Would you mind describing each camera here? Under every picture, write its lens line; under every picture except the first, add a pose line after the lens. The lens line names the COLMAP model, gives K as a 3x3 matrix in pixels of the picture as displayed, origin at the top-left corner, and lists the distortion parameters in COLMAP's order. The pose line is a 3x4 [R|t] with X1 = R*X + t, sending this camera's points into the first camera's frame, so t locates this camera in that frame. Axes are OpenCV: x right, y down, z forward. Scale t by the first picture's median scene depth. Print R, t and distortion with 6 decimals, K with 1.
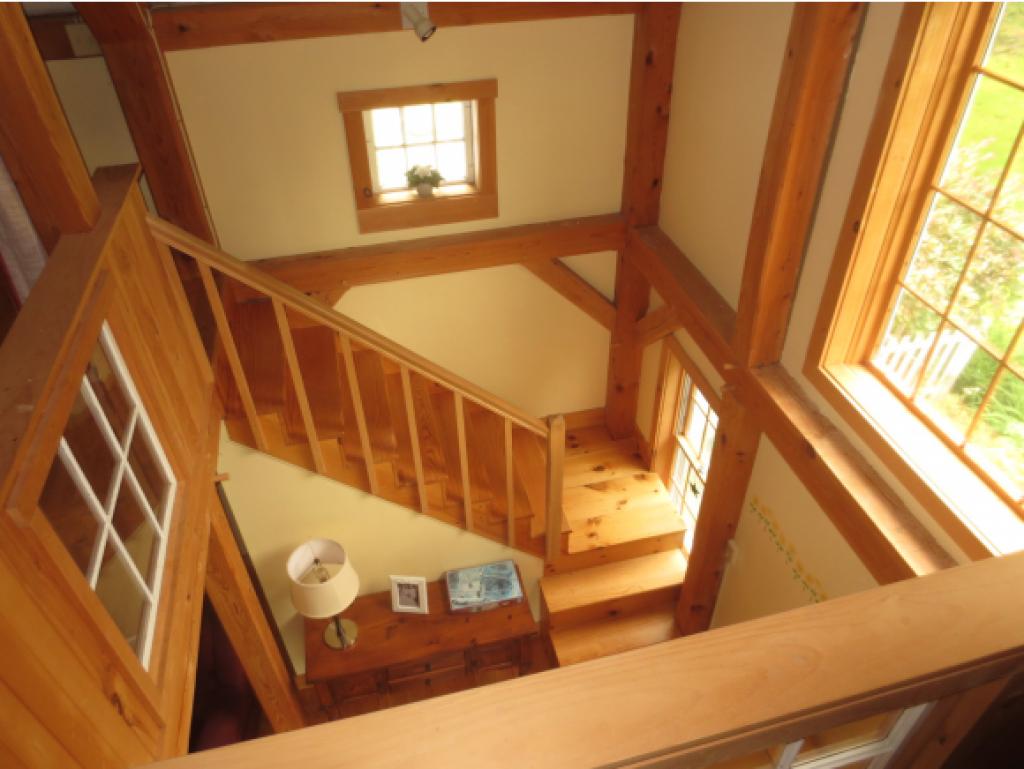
lens RADIAL K [[728.9, 0, 508.3], [0, 728.9, 382.8], [0, 0, 1]] dist [-0.022986, 0.004392]
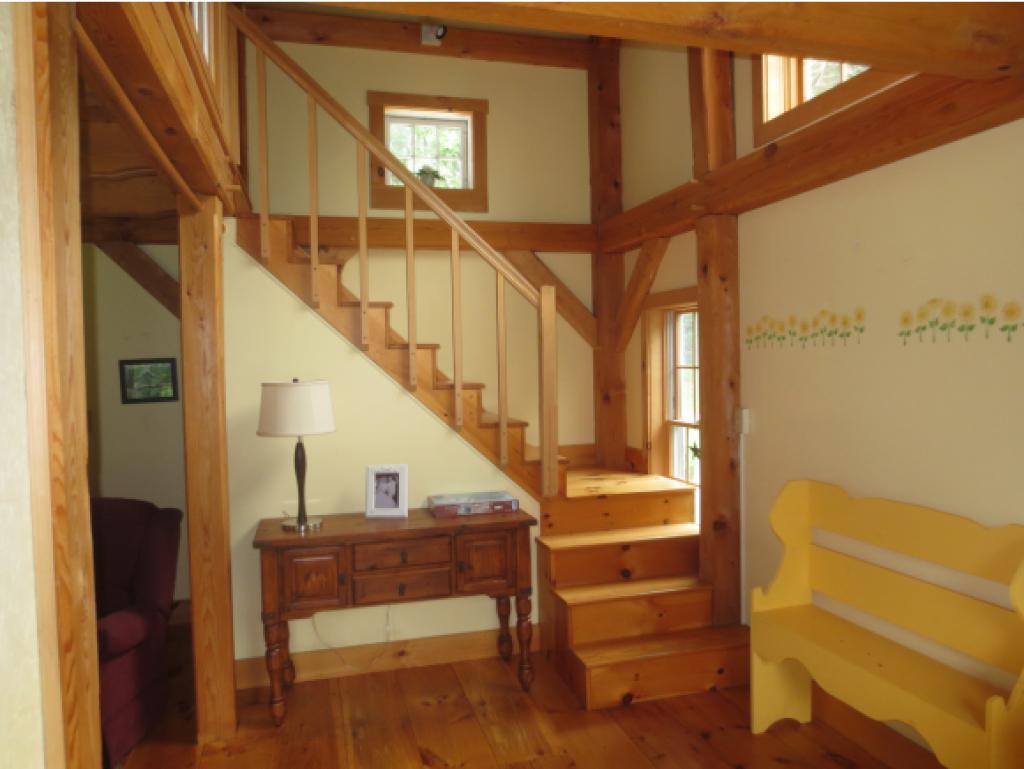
lens RADIAL K [[728.9, 0, 508.3], [0, 728.9, 382.8], [0, 0, 1]] dist [-0.022986, 0.004392]
pose [[0.999464, -0.000751, 0.032723, -0.020196], [0.020265, 0.799287, -0.600608, 0.715772], [-0.025704, 0.600949, 0.798874, 0.223020]]
